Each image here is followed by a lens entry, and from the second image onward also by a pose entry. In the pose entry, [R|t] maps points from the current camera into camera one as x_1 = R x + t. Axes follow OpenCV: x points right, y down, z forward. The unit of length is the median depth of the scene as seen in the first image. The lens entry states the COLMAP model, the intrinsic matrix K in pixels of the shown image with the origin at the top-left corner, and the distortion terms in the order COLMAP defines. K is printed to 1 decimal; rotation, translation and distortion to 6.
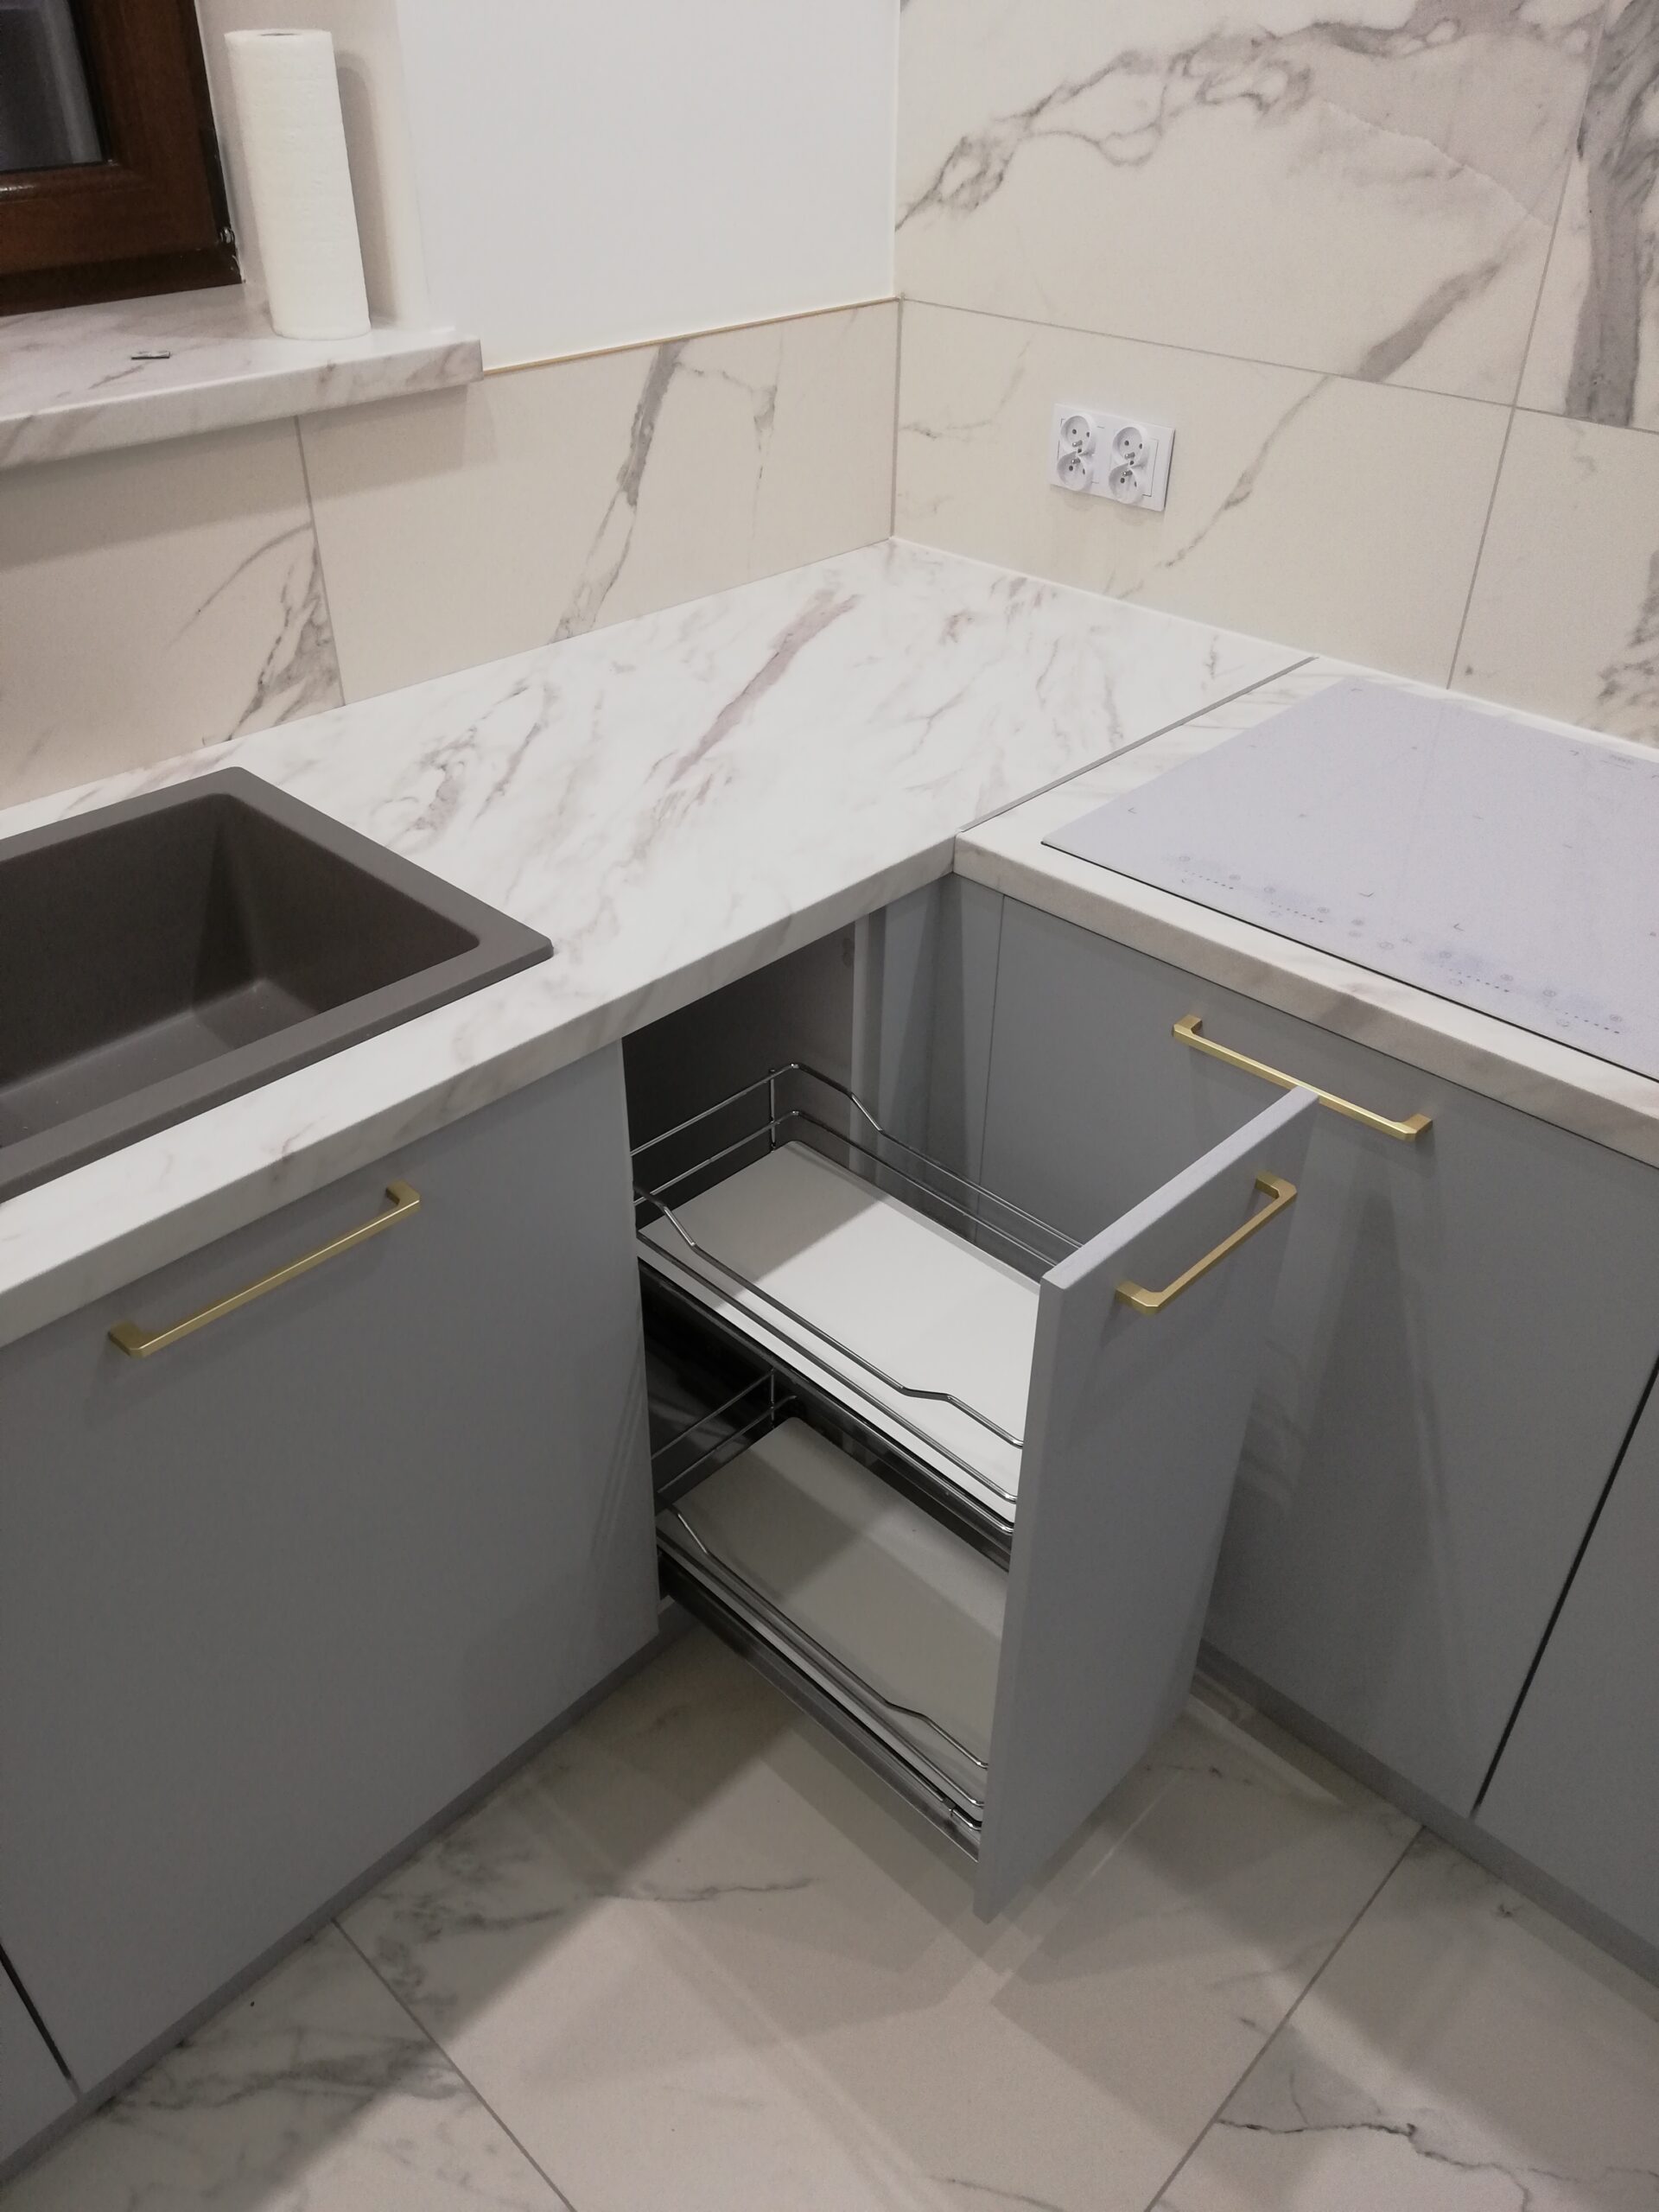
lens RADIAL K [[1664.8, 0, 829.5], [0, 1664.8, 1106.0], [0, 0, 1]] dist [0.082329, -0.106047]
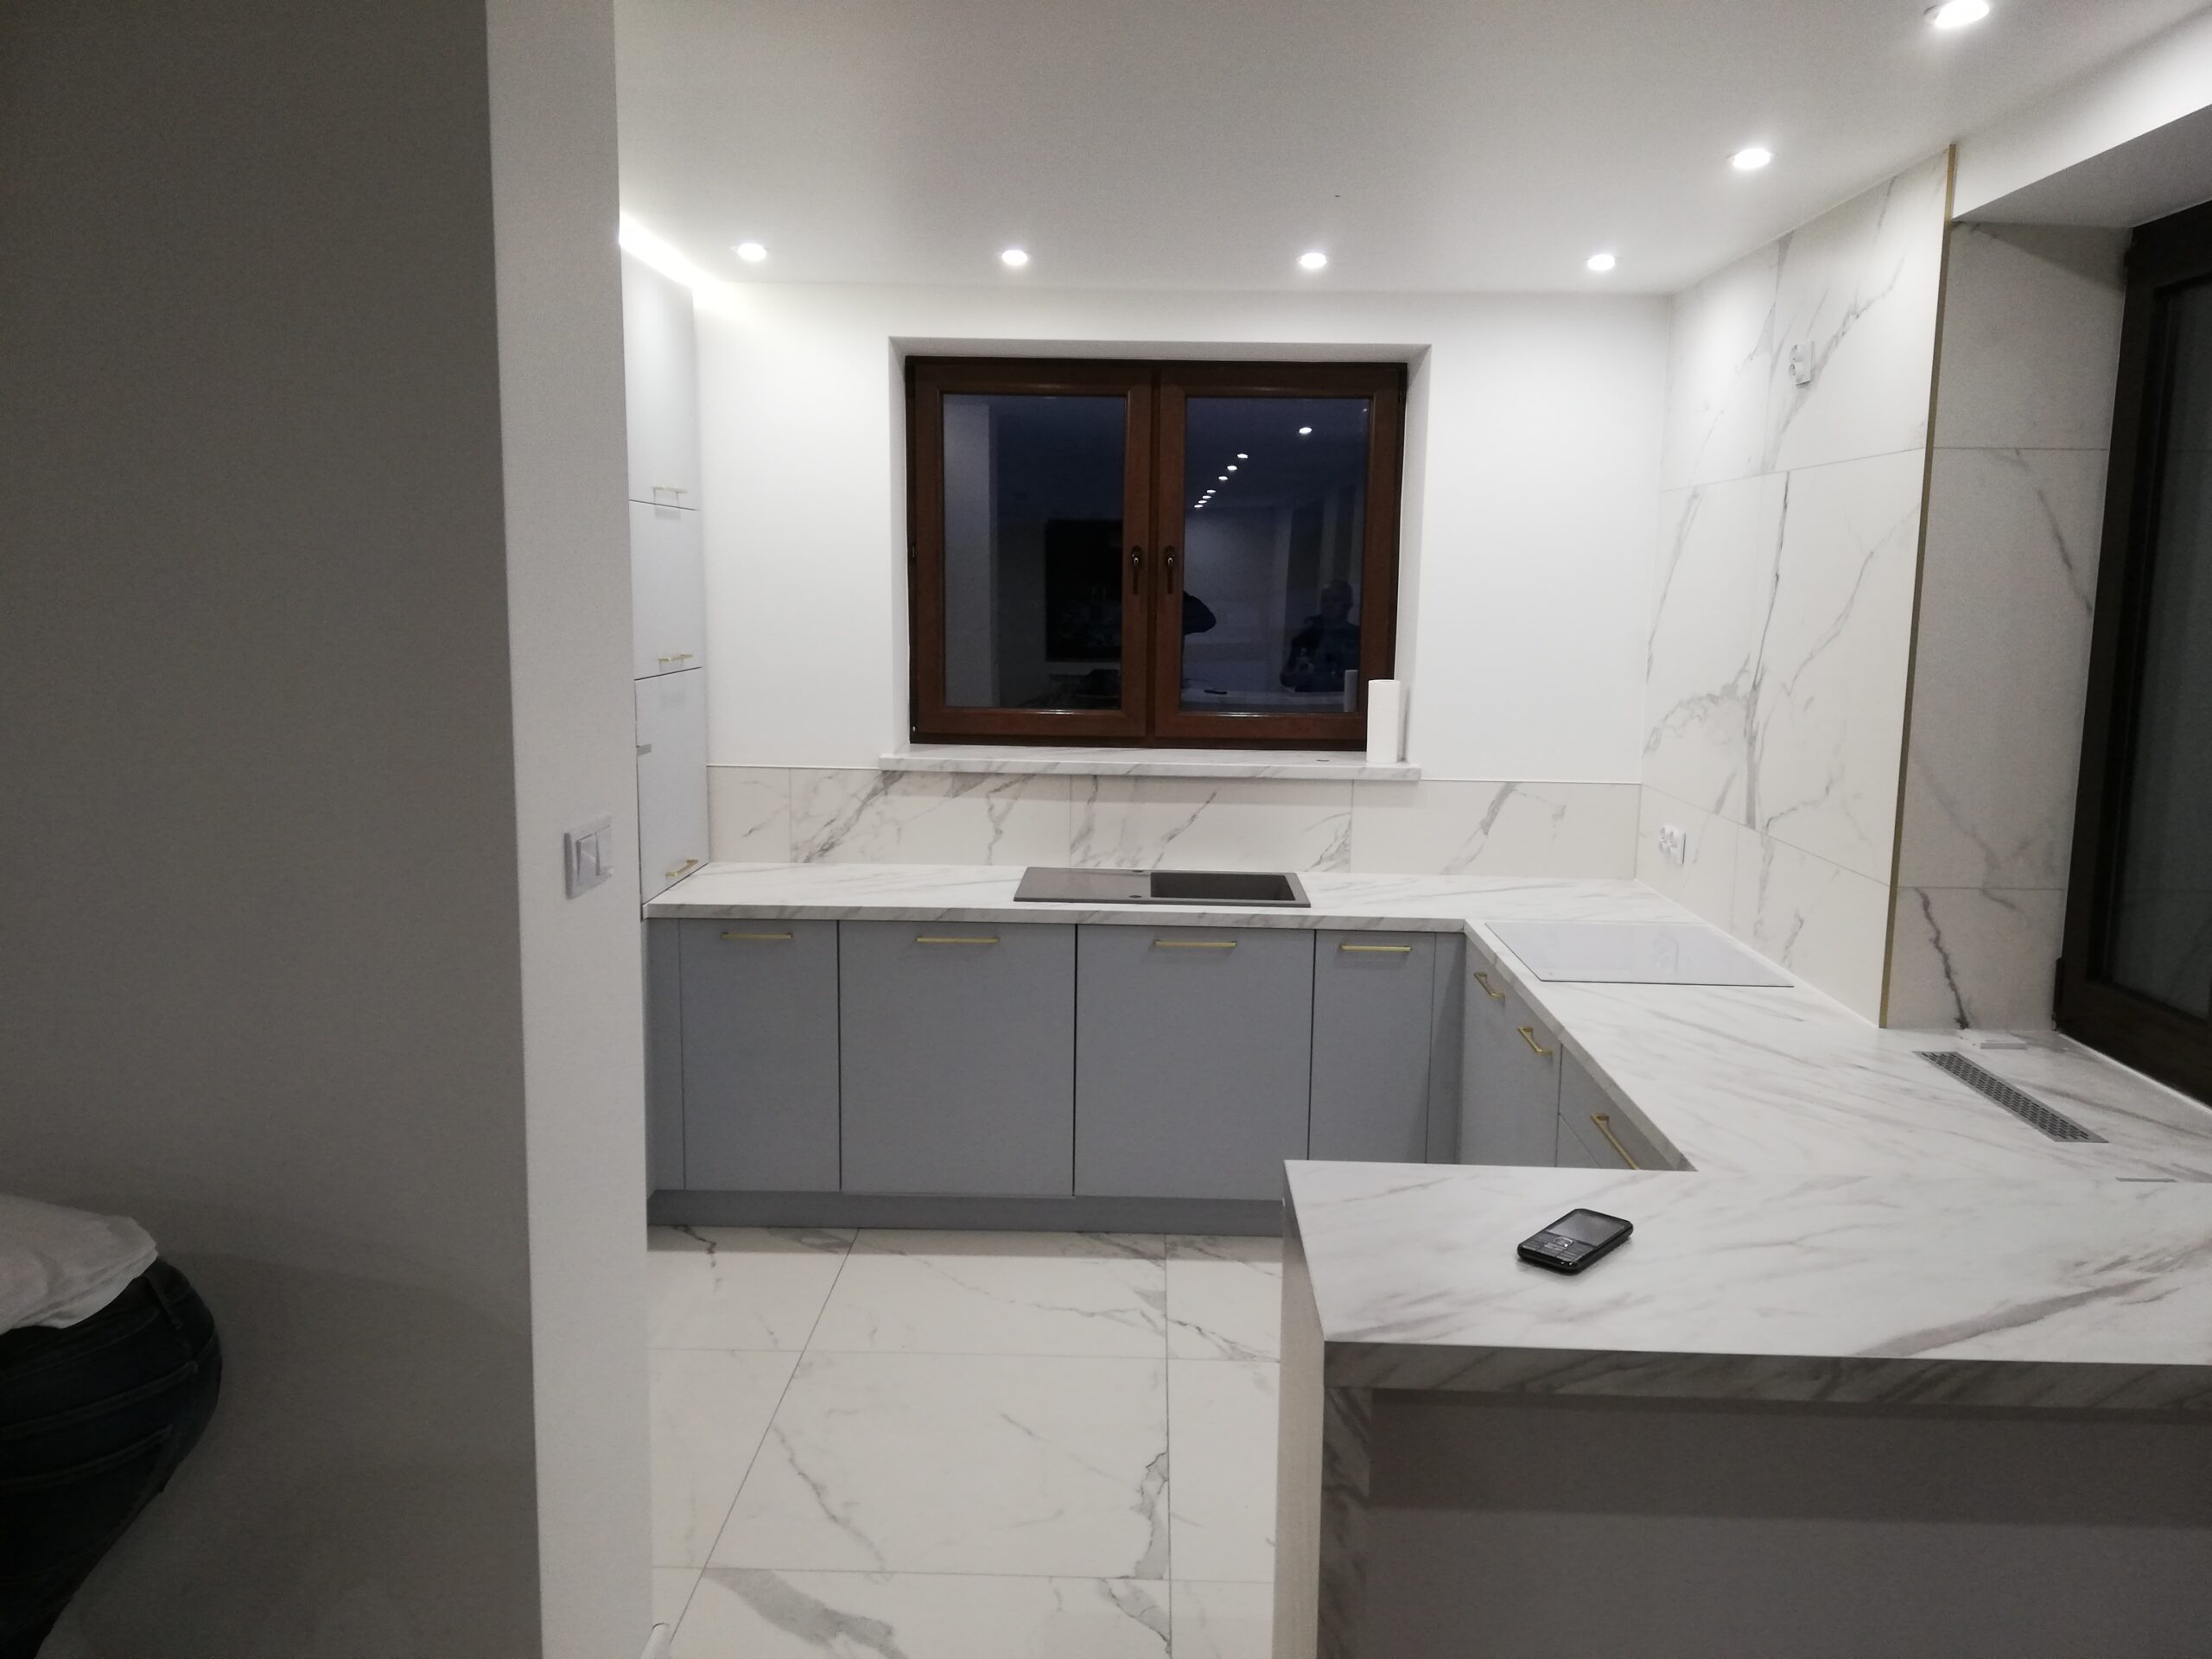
lens RADIAL K [[1664.8, 0, 1134.4], [0, 1664.8, 822.2], [0, 0, 1]] dist [0.082329, -0.106047]
pose [[0.680875, 0.108952, -0.724251, 1.590728], [-0.428891, 0.860897, -0.273696, 0.657456], [0.593686, 0.496977, 0.632891, -1.128330]]
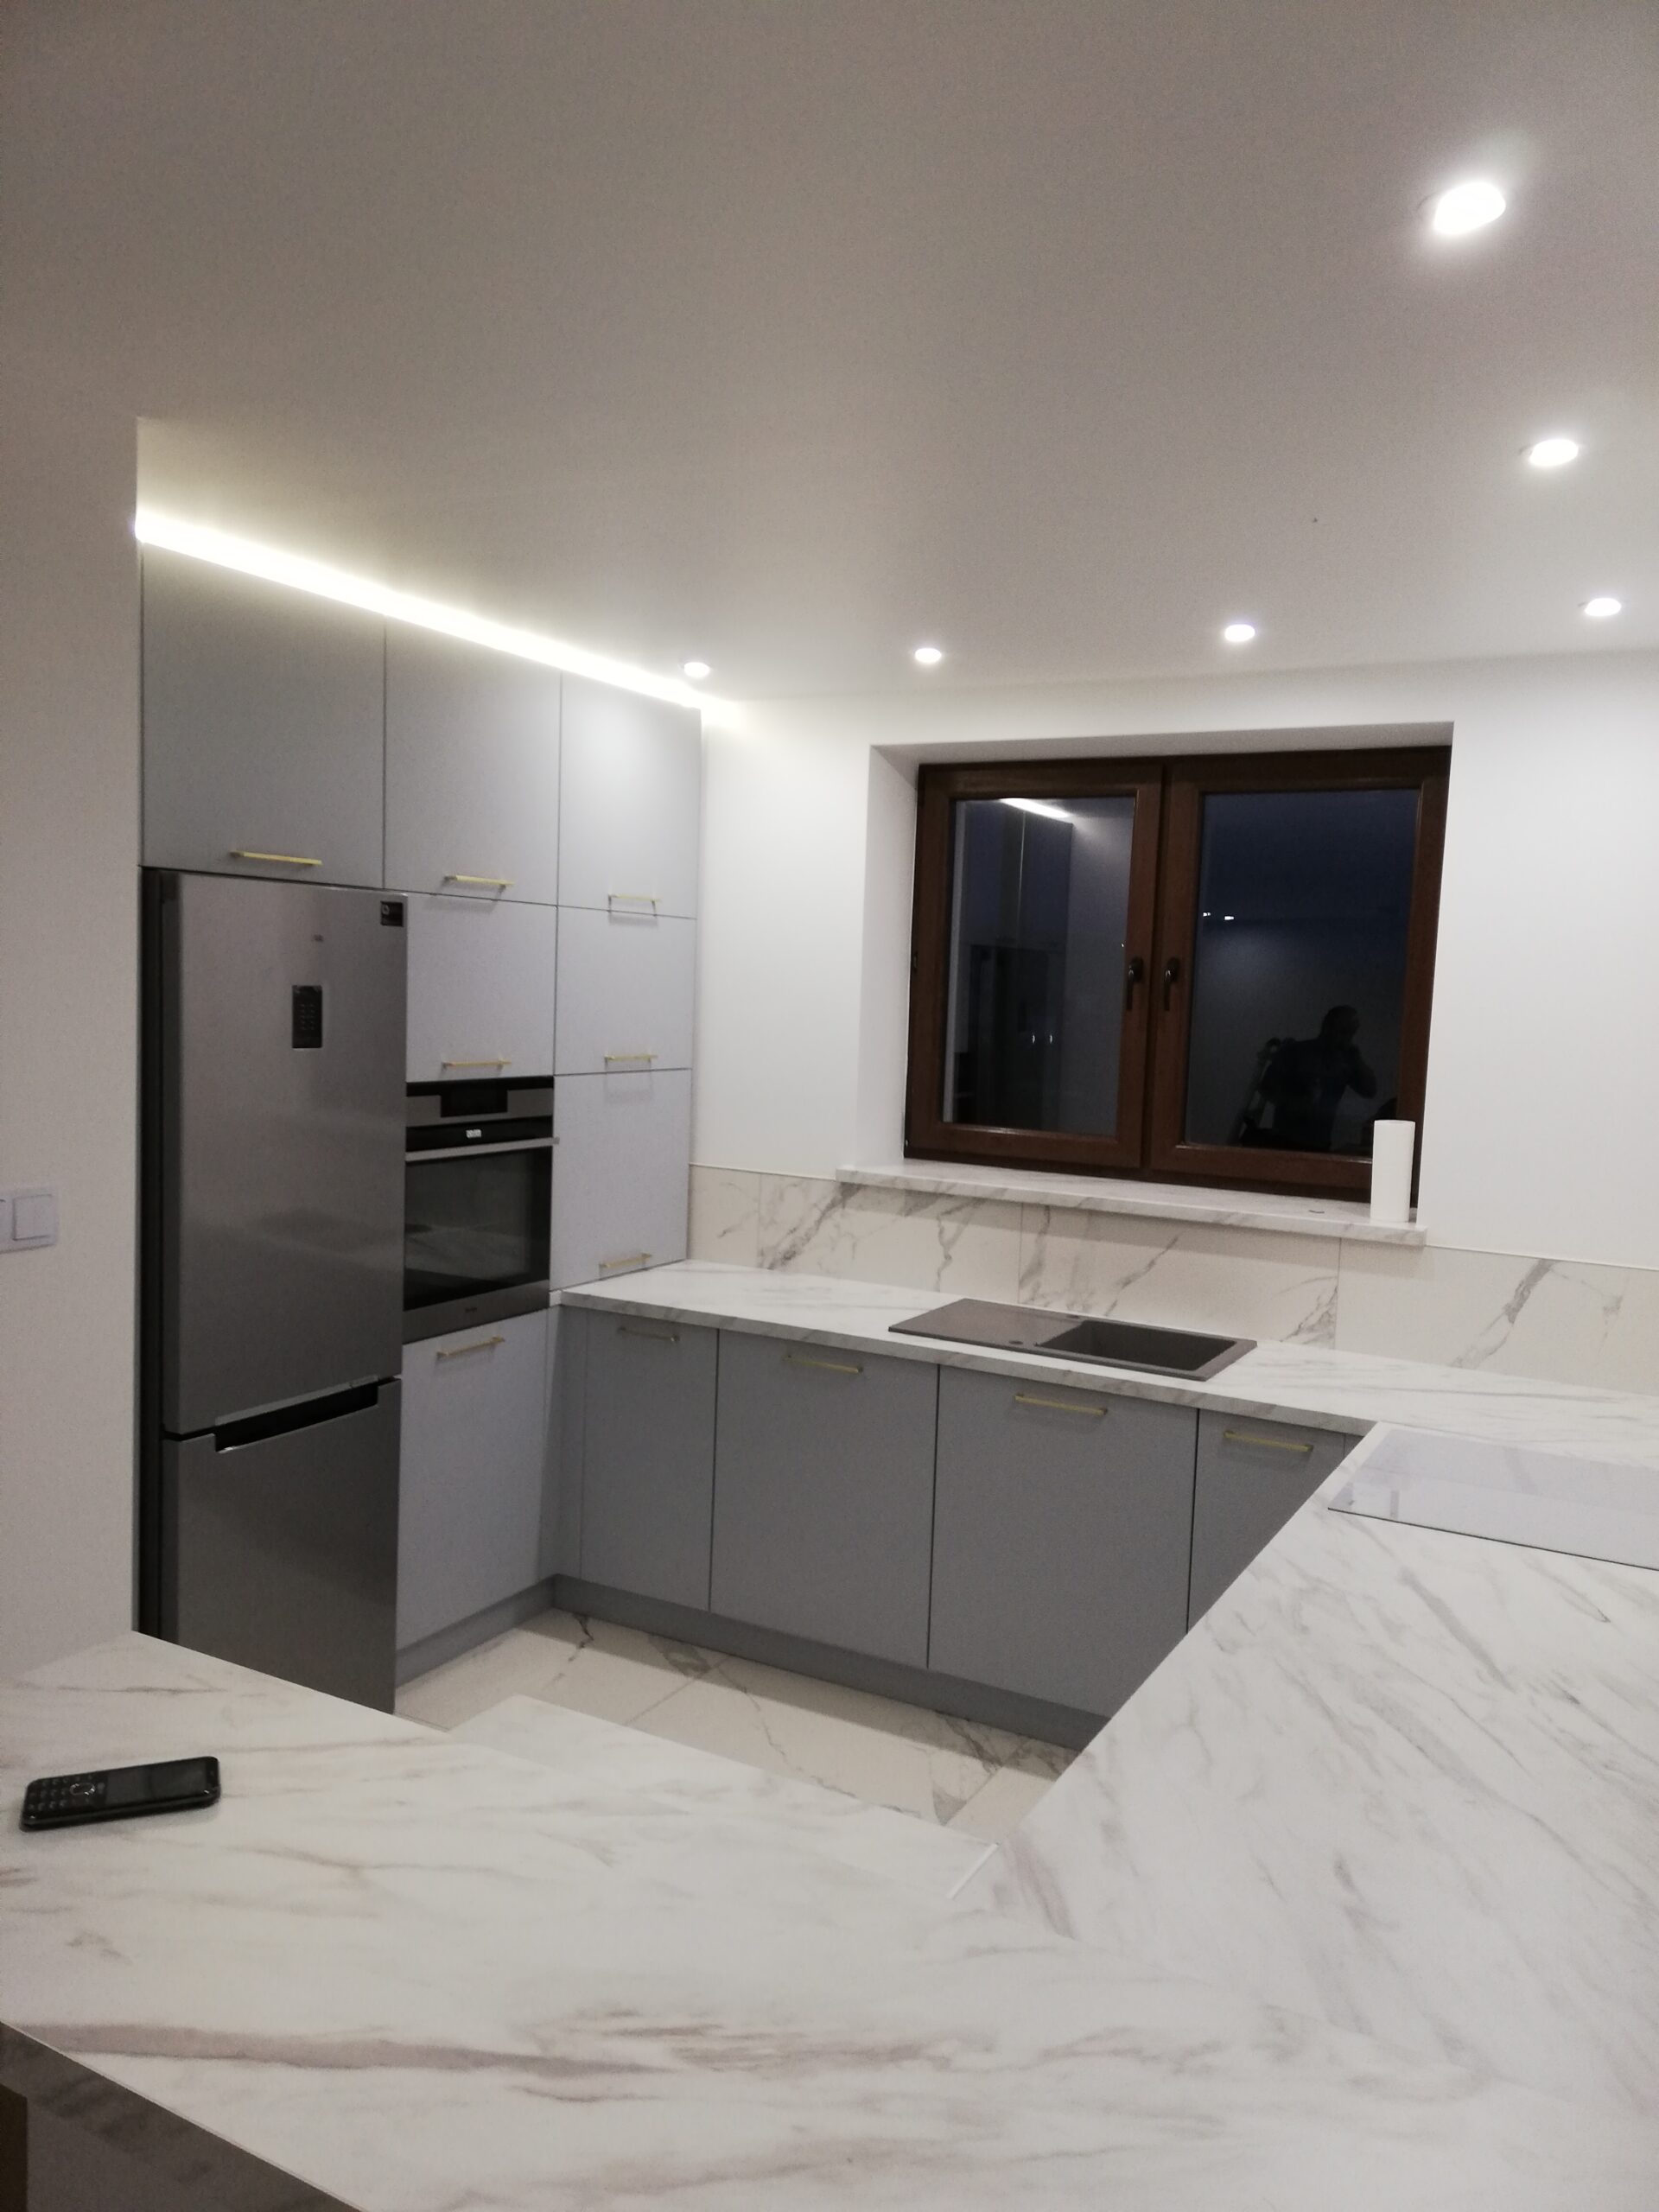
lens RADIAL K [[1664.8, 0, 829.5], [0, 1664.8, 1106.0], [0, 0, 1]] dist [0.082329, -0.106047]
pose [[0.255979, 0.077635, -0.963560, 1.882418], [-0.585637, 0.805485, -0.090682, 0.126681], [0.769093, 0.587509, 0.251653, -0.381617]]
